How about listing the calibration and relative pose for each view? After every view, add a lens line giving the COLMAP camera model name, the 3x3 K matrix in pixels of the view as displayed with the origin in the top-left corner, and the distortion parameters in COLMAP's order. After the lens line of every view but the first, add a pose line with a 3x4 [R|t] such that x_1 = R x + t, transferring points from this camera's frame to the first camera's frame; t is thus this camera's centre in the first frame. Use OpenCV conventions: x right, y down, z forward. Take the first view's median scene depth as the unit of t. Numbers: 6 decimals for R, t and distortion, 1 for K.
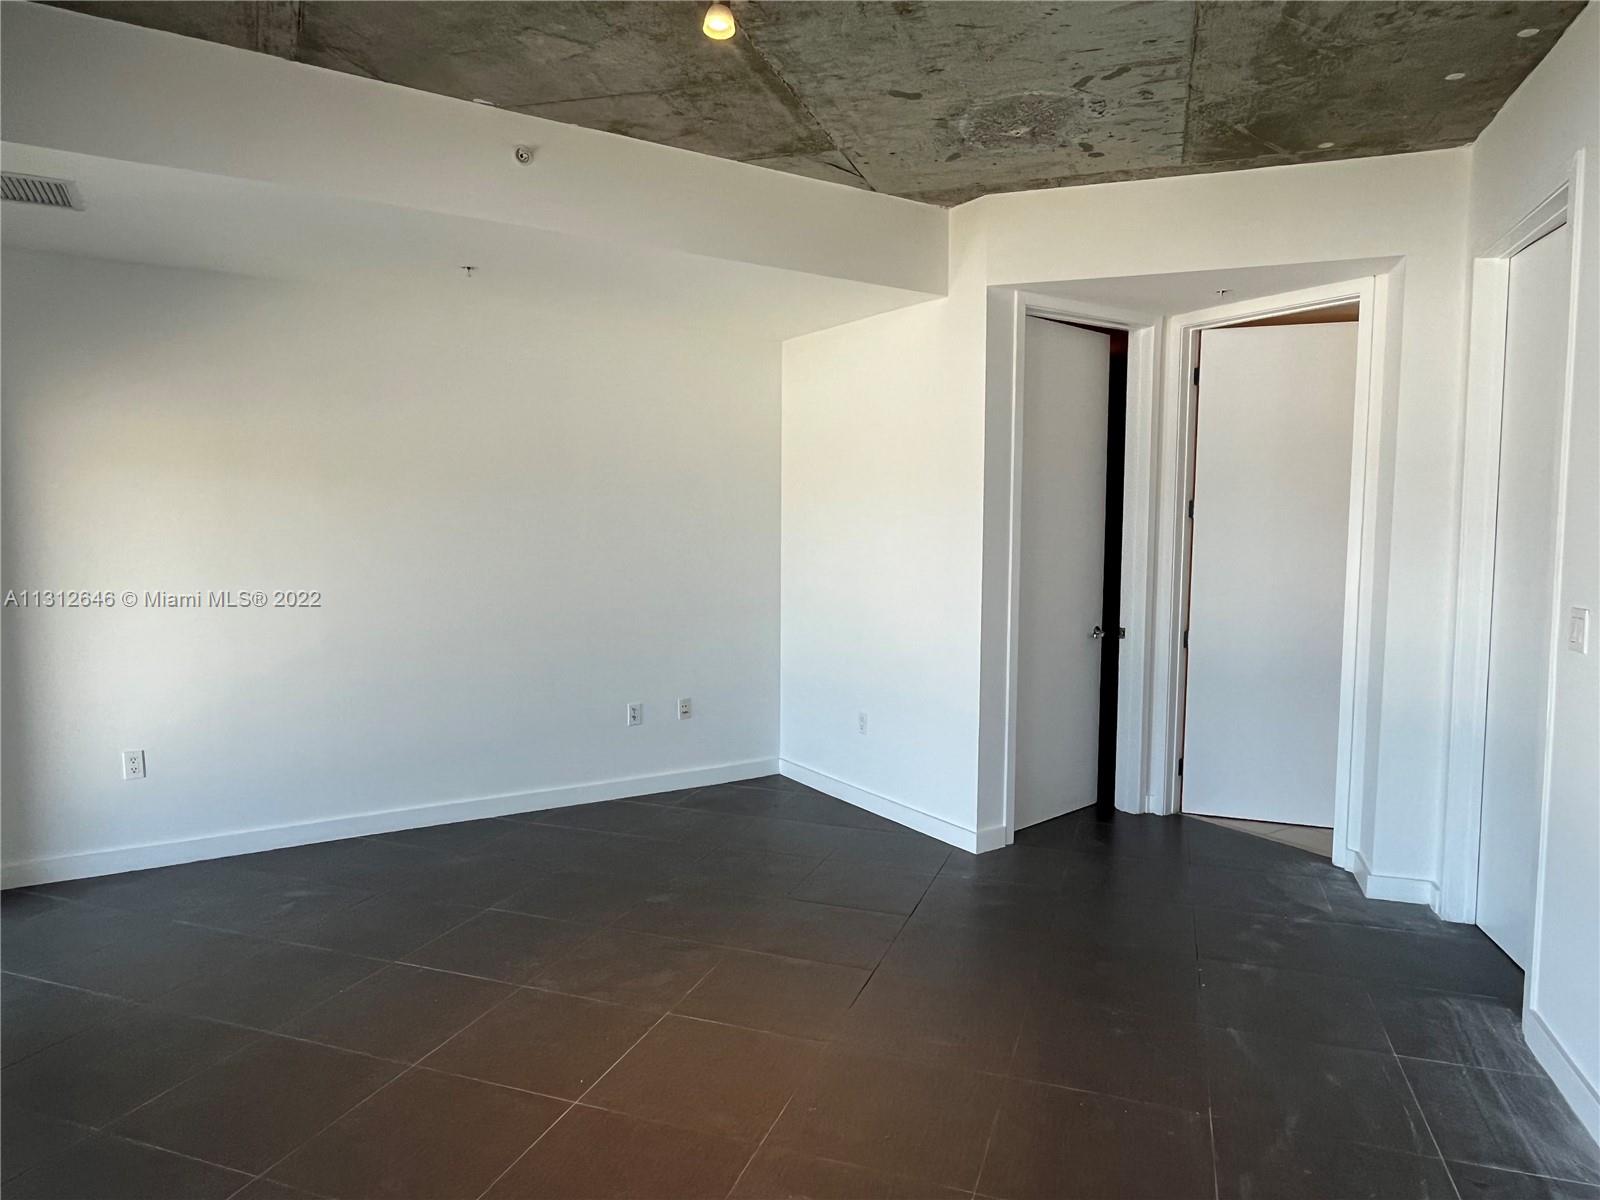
lens RADIAL K [[1013.8, 0, 797.0], [0, 1013.8, 601.5], [0, 0, 1]] dist [-0.007467, 0.003857]
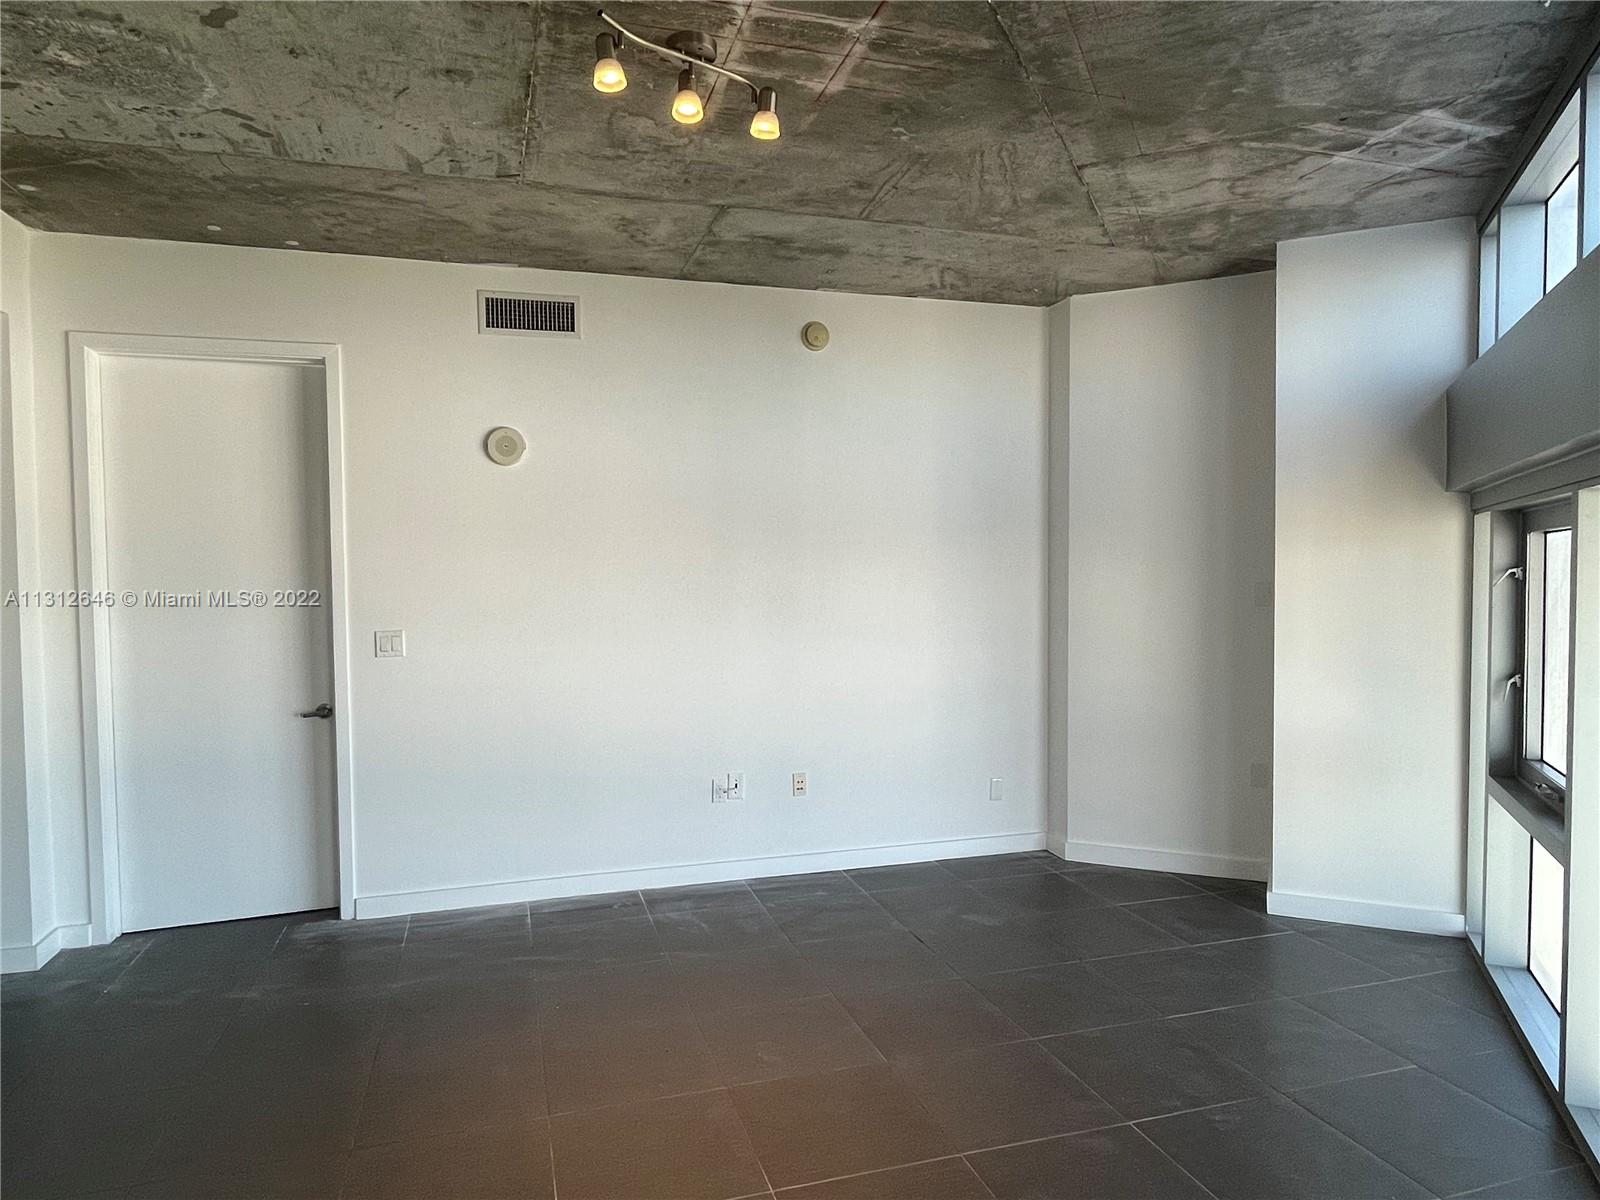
lens RADIAL K [[1013.8, 0, 797.1], [0, 1013.8, 601.8], [0, 0, 1]] dist [-0.007467, 0.003857]
pose [[-0.603075, -0.027454, 0.797212, -0.803677], [0.064151, 0.994501, 0.082778, -0.113867], [-0.795100, 0.101064, -0.597998, 1.223135]]
